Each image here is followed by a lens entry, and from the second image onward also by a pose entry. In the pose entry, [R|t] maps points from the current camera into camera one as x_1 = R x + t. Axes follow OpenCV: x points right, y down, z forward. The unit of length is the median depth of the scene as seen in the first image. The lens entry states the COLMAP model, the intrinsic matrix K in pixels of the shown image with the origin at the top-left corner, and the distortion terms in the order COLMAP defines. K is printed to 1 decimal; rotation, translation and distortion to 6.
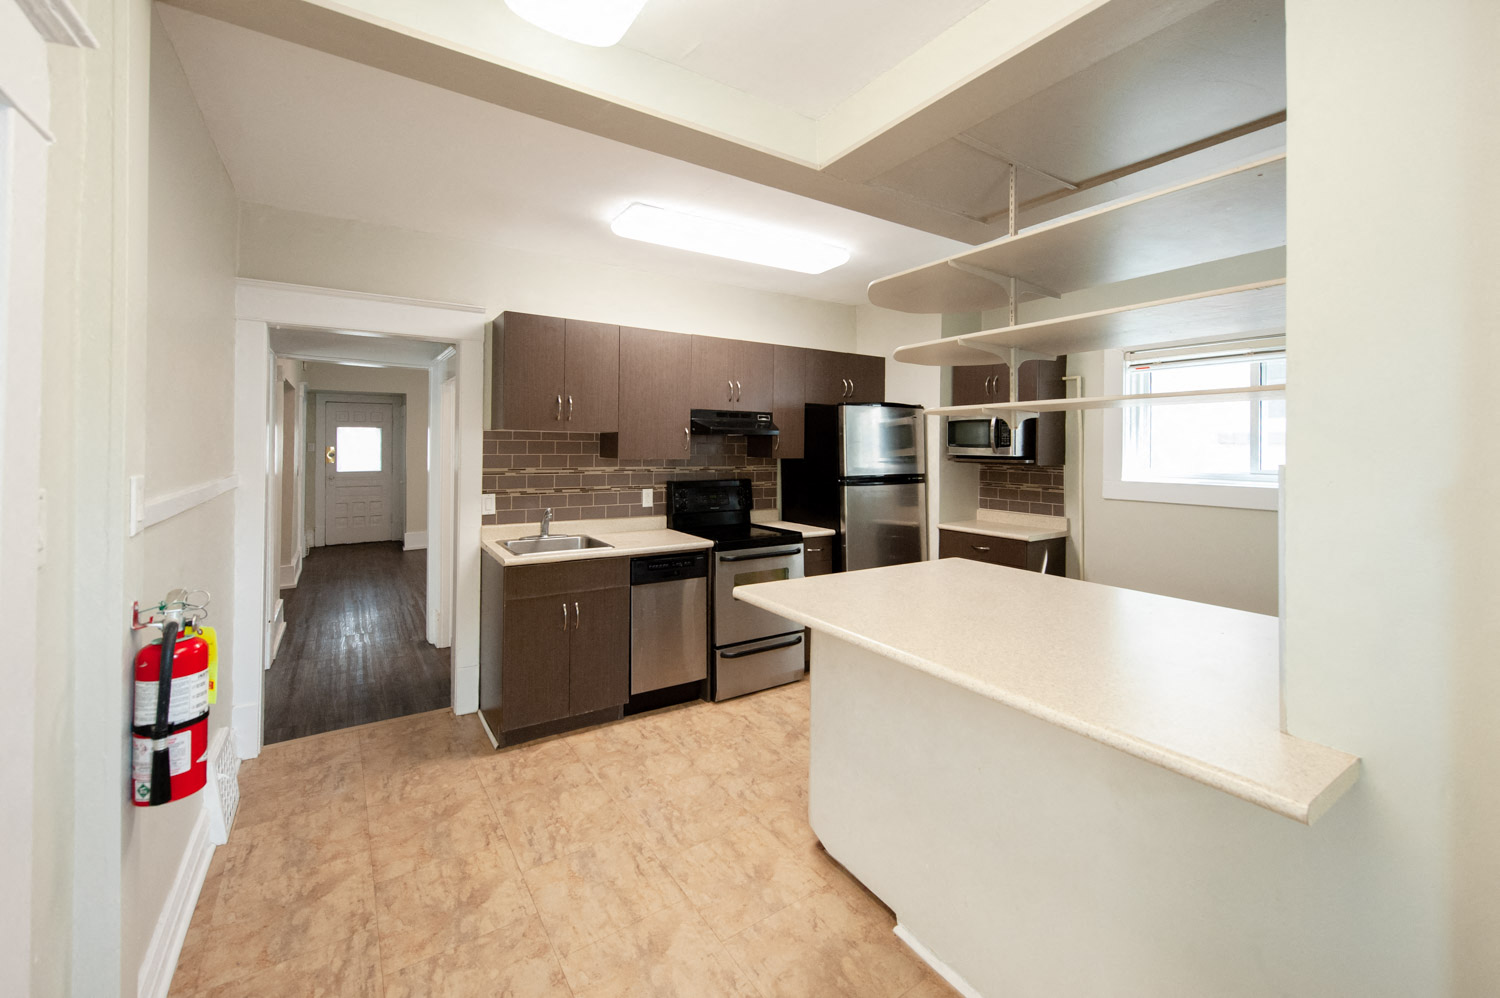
lens RADIAL K [[612.2, 0, 747.7], [0, 612.2, 439.8], [0, 0, 1]] dist [0.009174, -0.000260]
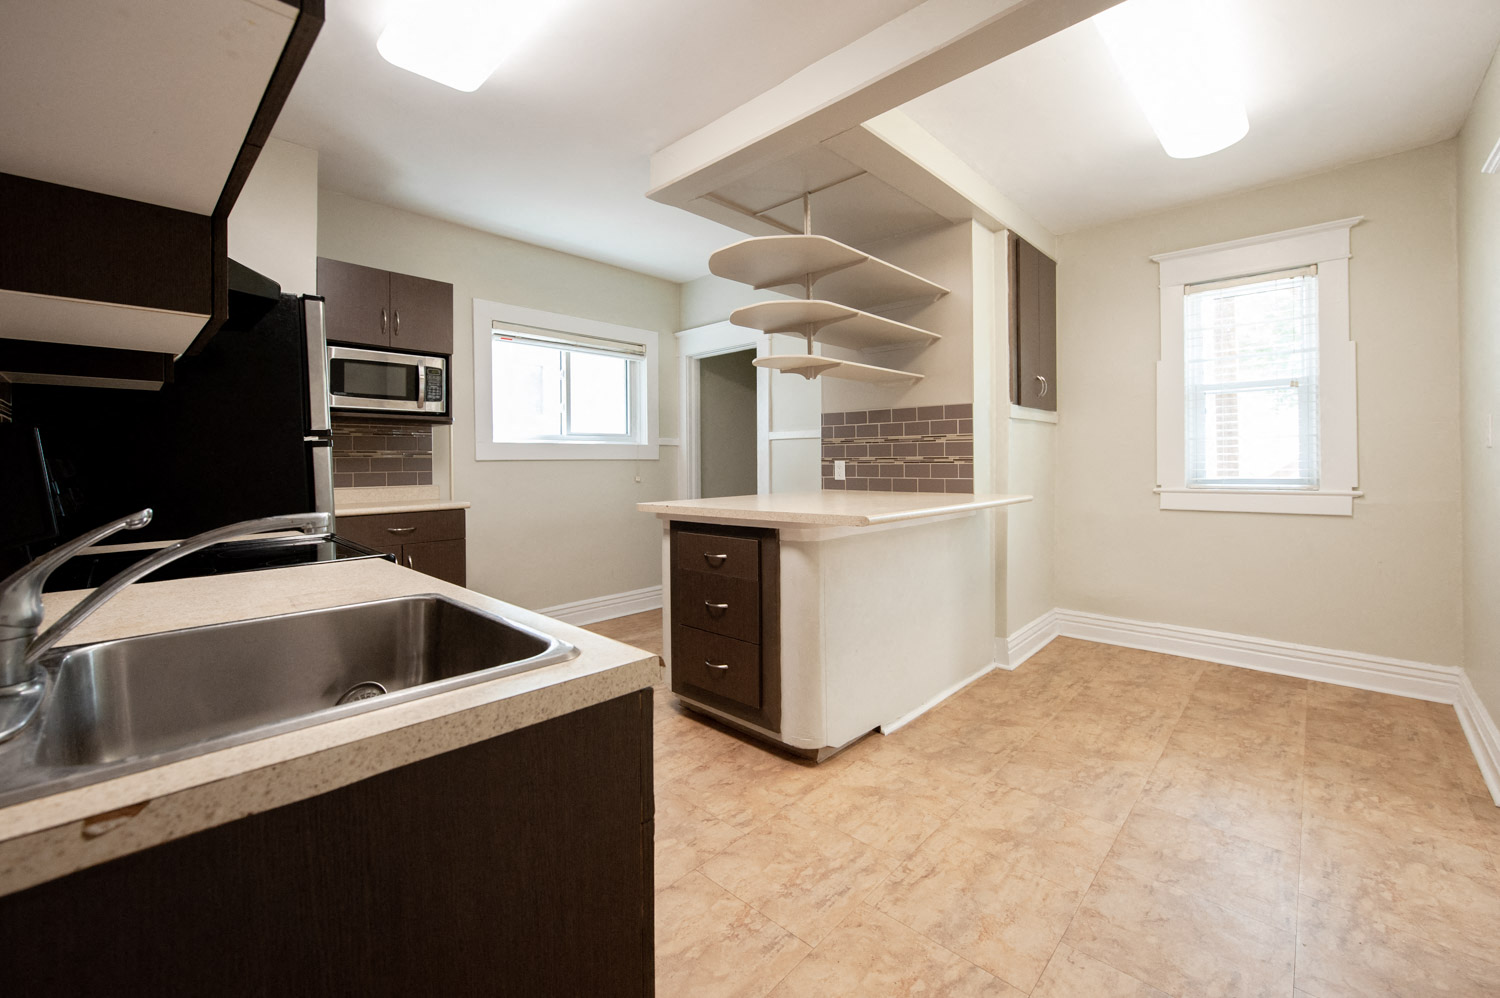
lens RADIAL K [[612.2, 0, 755.6], [0, 612.2, 459.7], [0, 0, 1]] dist [0.009174, -0.000260]
pose [[-0.230440, -0.010529, 0.973030, -0.905784], [-0.006423, 0.999936, 0.009299, 0.146625], [-0.973065, -0.004106, -0.230493, 1.409312]]
